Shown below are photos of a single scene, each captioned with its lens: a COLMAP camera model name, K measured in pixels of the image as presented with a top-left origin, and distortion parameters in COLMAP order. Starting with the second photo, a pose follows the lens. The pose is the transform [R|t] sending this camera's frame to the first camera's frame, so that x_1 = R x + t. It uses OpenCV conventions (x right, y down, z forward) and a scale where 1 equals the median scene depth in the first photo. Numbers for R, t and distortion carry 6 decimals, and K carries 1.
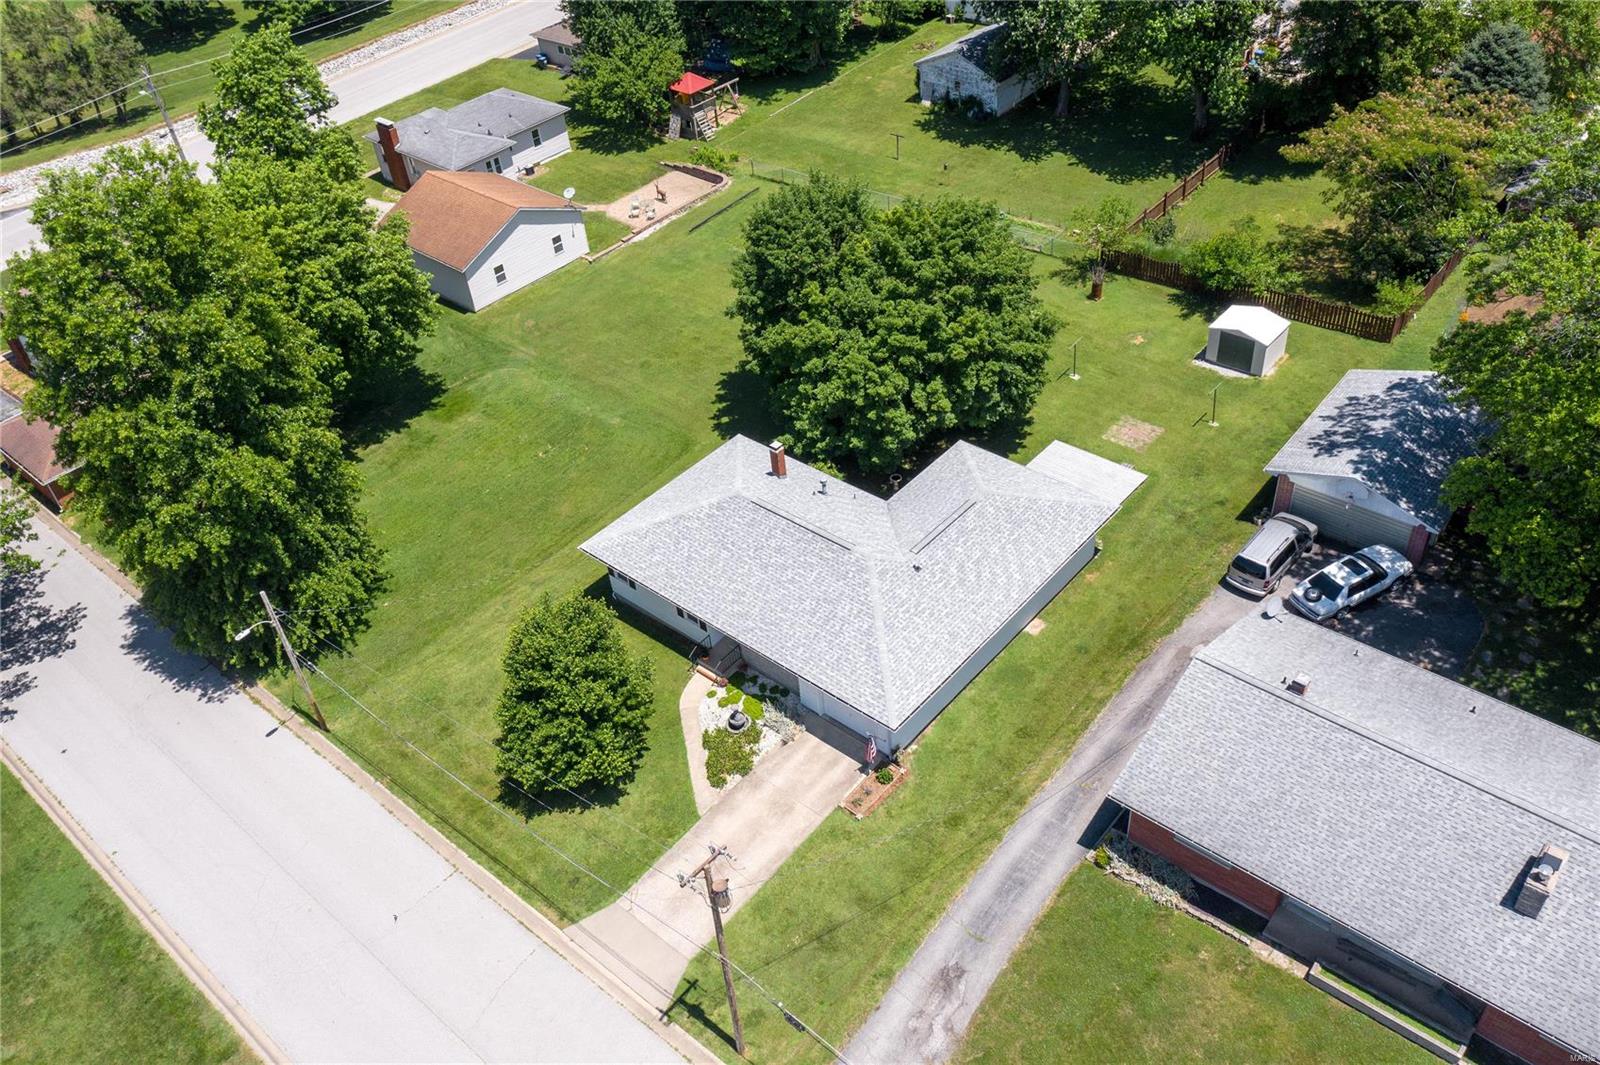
lens RADIAL K [[1256.9, 0, 802.4], [0, 1256.9, 522.5], [0, 0, 1]] dist [-0.017426, 0.002898]
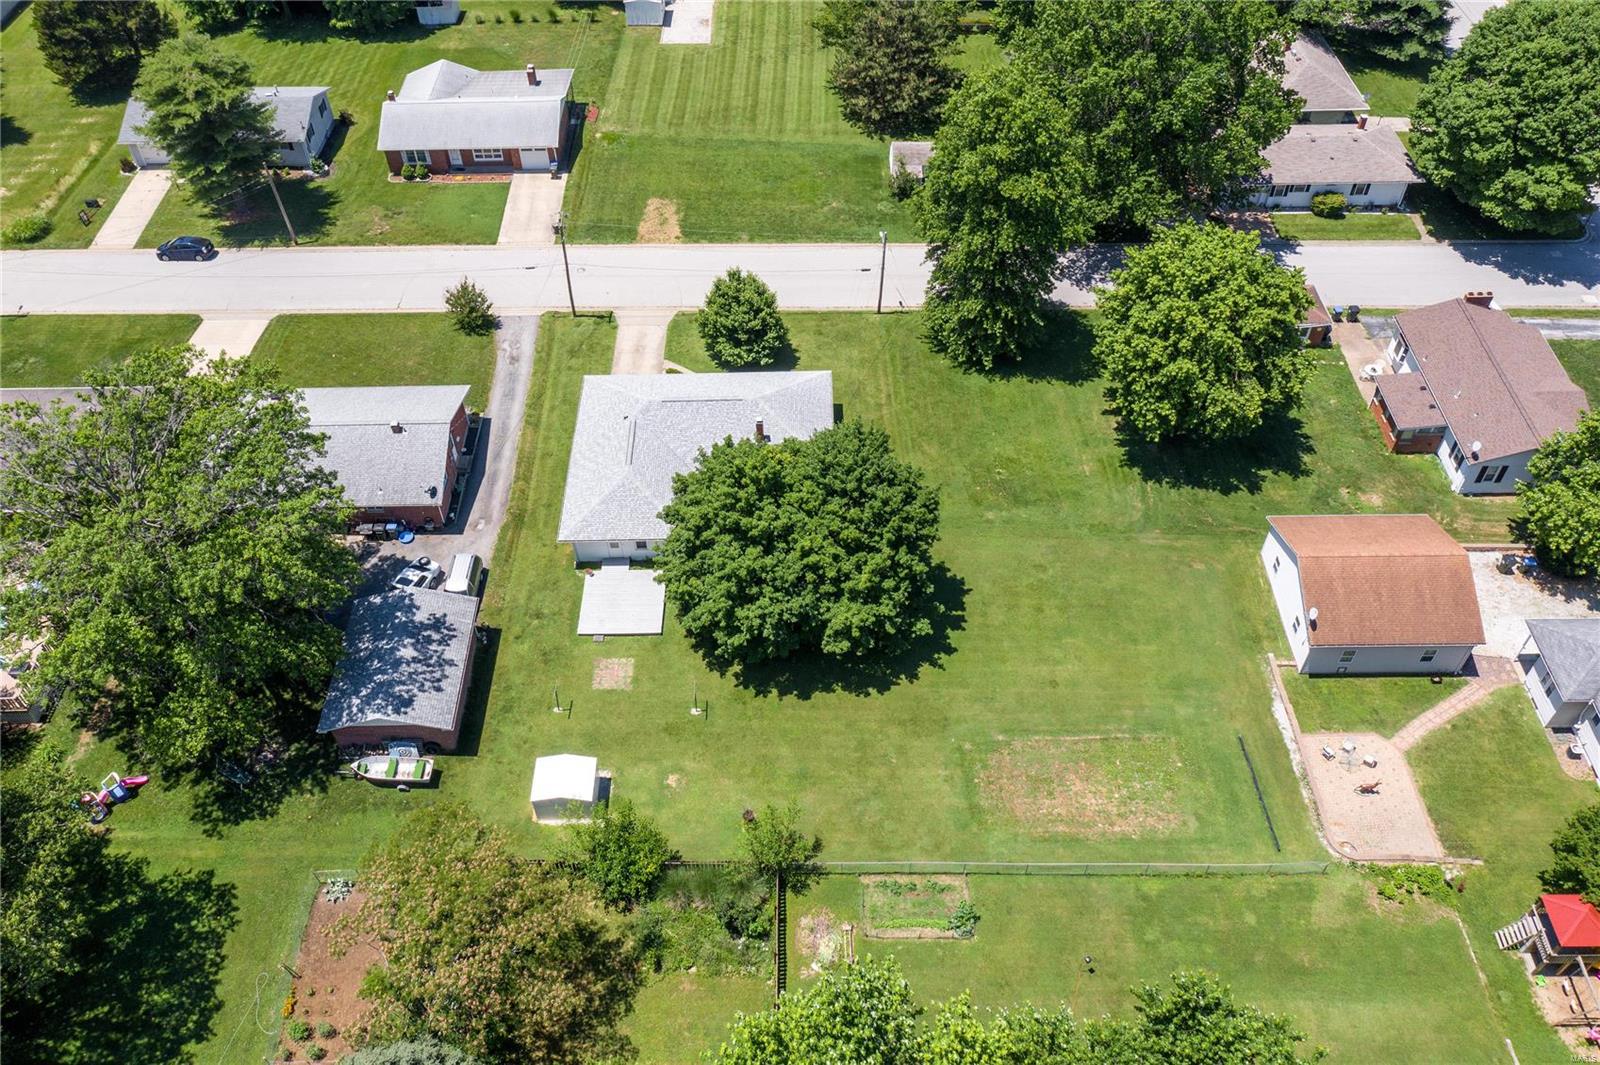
lens RADIAL K [[1270.2, 0, 800.5], [0, 1270.2, 516.4], [0, 0, 1]] dist [-0.007065, 0.004695]
pose [[-0.744000, 0.545613, -0.385707, 0.625310], [-0.364540, 0.152325, 0.918645, -1.544137], [0.559977, 0.824077, 0.085568, 1.061230]]
